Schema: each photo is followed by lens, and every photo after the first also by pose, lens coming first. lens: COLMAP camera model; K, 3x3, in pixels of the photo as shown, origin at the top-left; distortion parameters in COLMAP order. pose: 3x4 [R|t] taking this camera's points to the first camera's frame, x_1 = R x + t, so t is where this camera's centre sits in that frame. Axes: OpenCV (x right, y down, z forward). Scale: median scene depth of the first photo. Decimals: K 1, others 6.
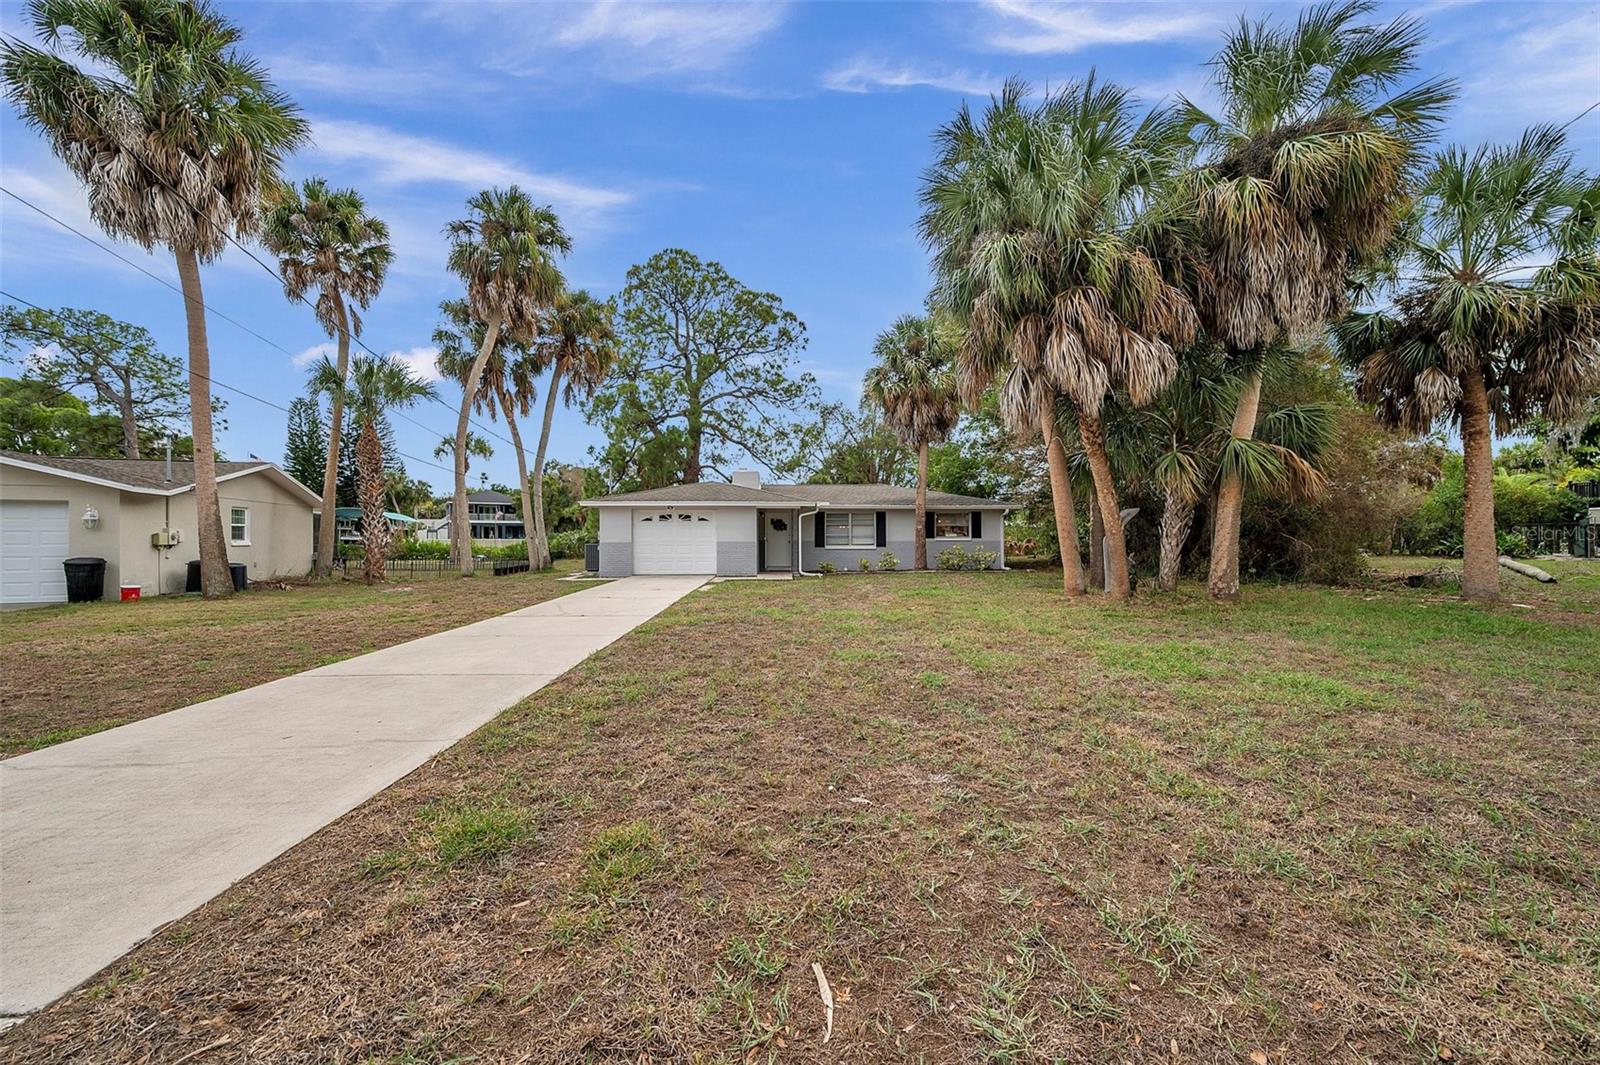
lens RADIAL K [[632.4, 0, 800.0], [0, 632.4, 532.5], [0, 0, 1]] dist [-0.001778, -0.000251]
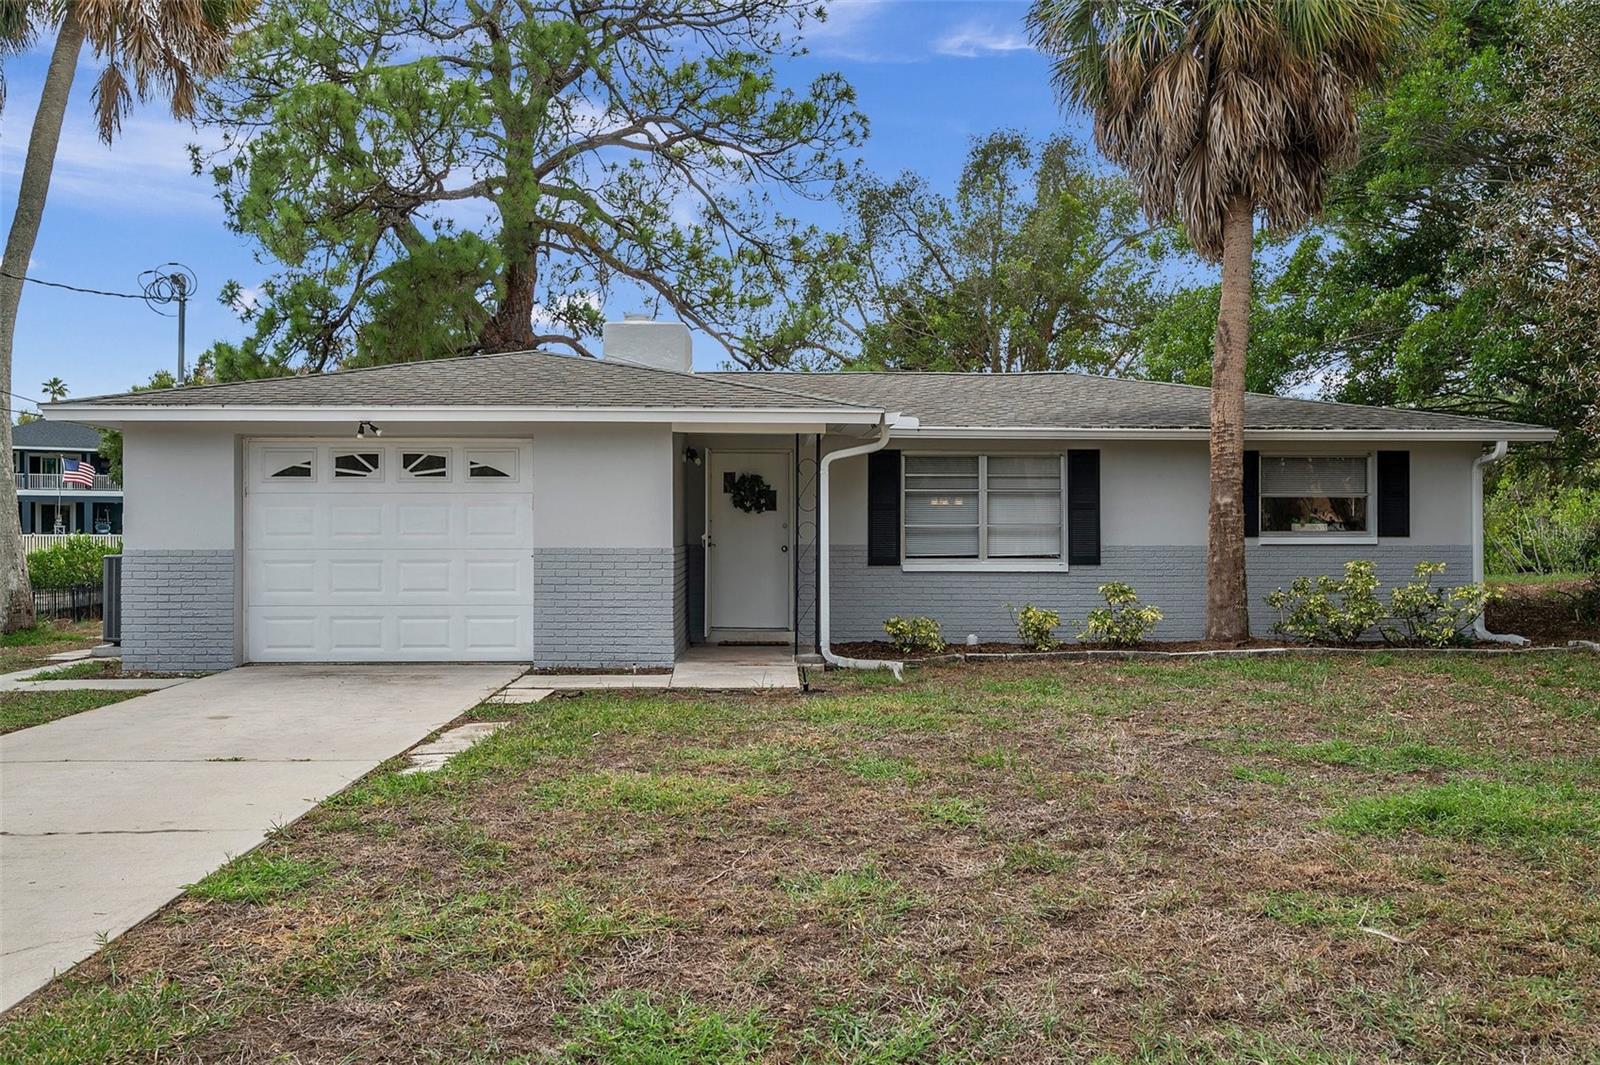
lens RADIAL K [[1387.8, 0, 800.0], [0, 1387.8, 532.5], [0, 0, 1]] dist [0.000604, 0.003205]
pose [[0.999994, 0.001583, 0.002932, -0.011207], [-0.001609, 0.999961, 0.008663, 0.001305], [-0.002918, -0.008668, 0.999958, 0.325685]]
